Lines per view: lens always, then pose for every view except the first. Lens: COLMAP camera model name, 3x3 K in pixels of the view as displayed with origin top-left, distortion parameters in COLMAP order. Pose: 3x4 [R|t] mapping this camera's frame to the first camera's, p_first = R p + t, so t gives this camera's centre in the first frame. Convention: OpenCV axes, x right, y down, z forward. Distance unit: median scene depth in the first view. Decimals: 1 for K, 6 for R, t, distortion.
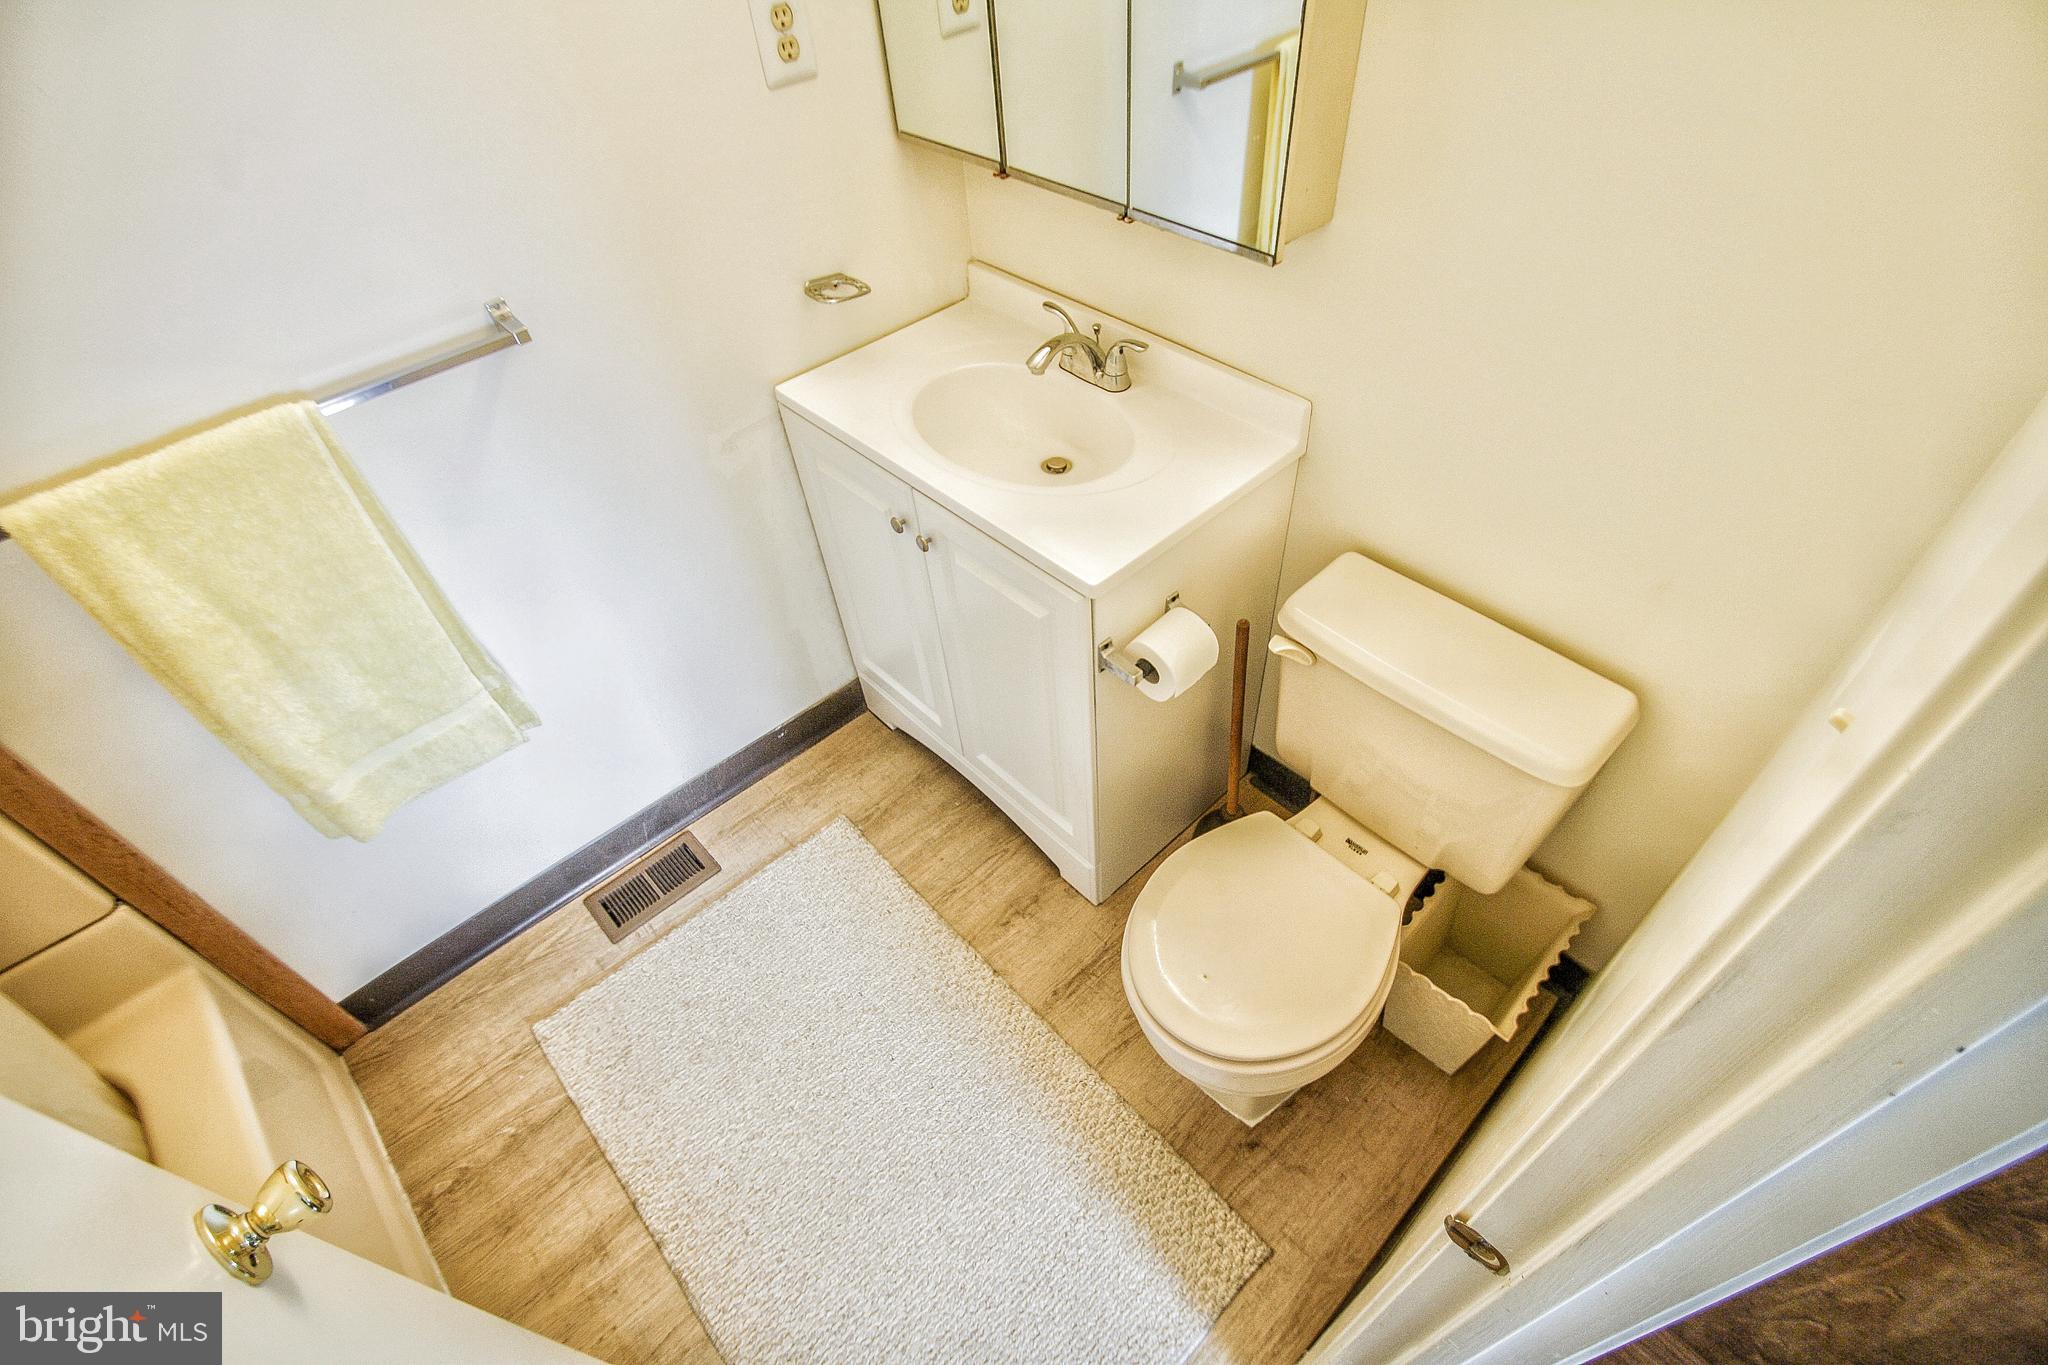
lens RADIAL K [[946.0, 0, 1058.2], [0, 946.0, 680.1], [0, 0, 1]] dist [0.001783, -0.000097]
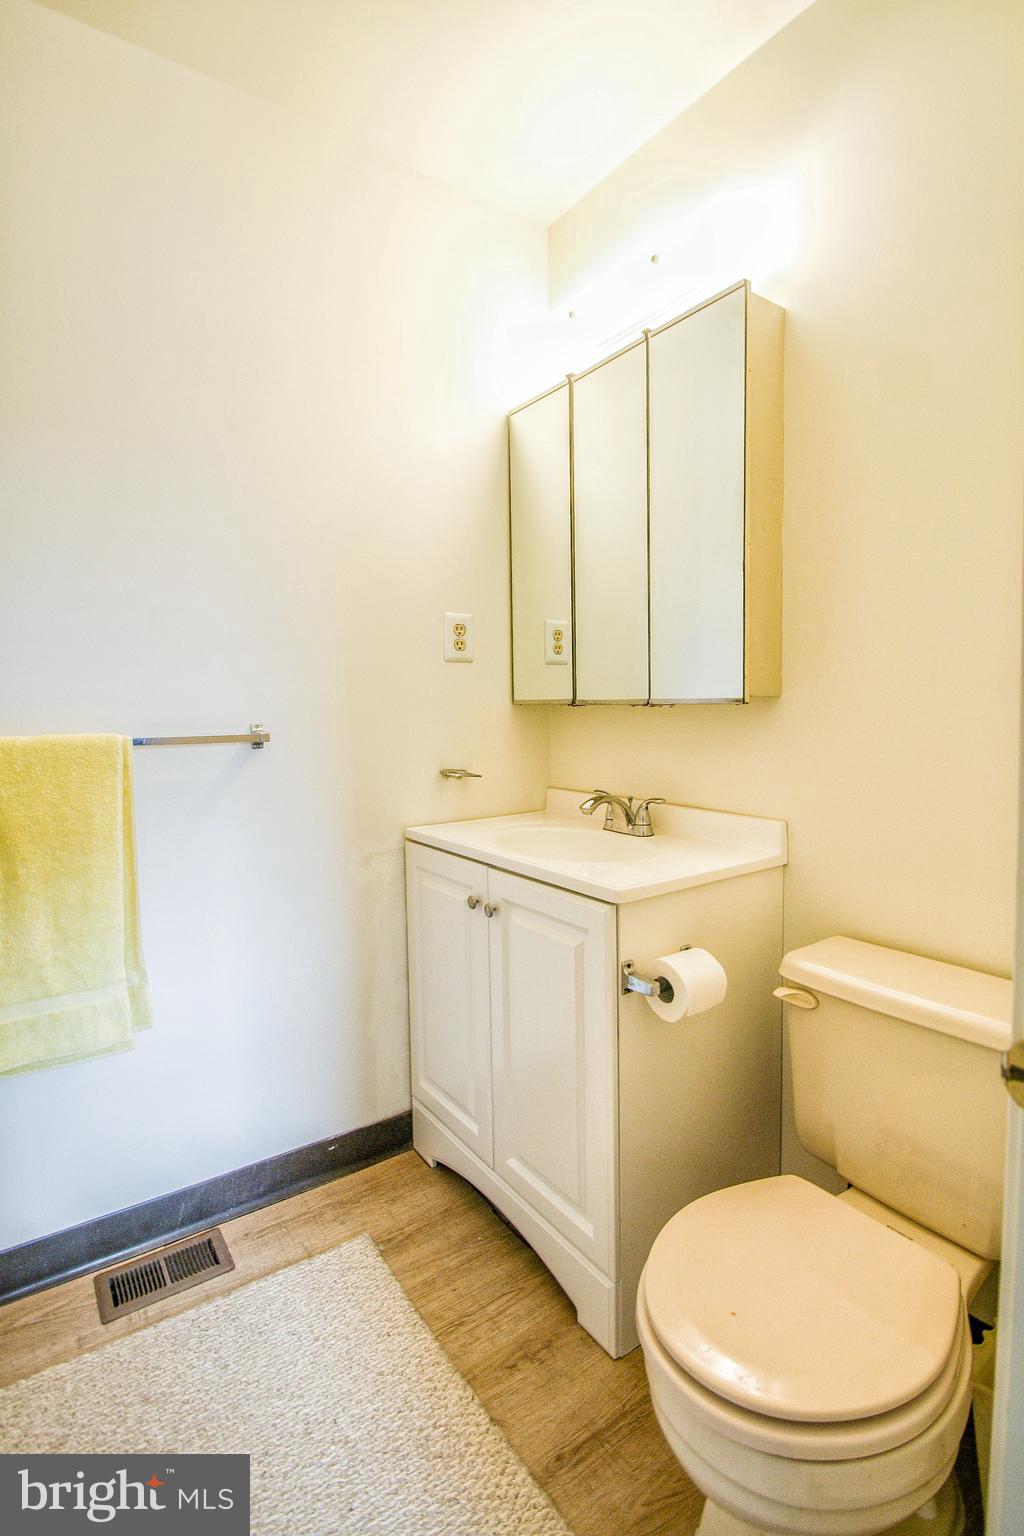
lens RADIAL K [[725.2, 0, 523.8], [0, 725.2, 745.1], [0, 0, 1]] dist [0.009541, -0.012638]
pose [[0.989390, 0.042349, -0.138976, 0.026641], [-0.125619, 0.729939, -0.671870, 0.294310], [0.072991, 0.682199, 0.727514, 0.105841]]
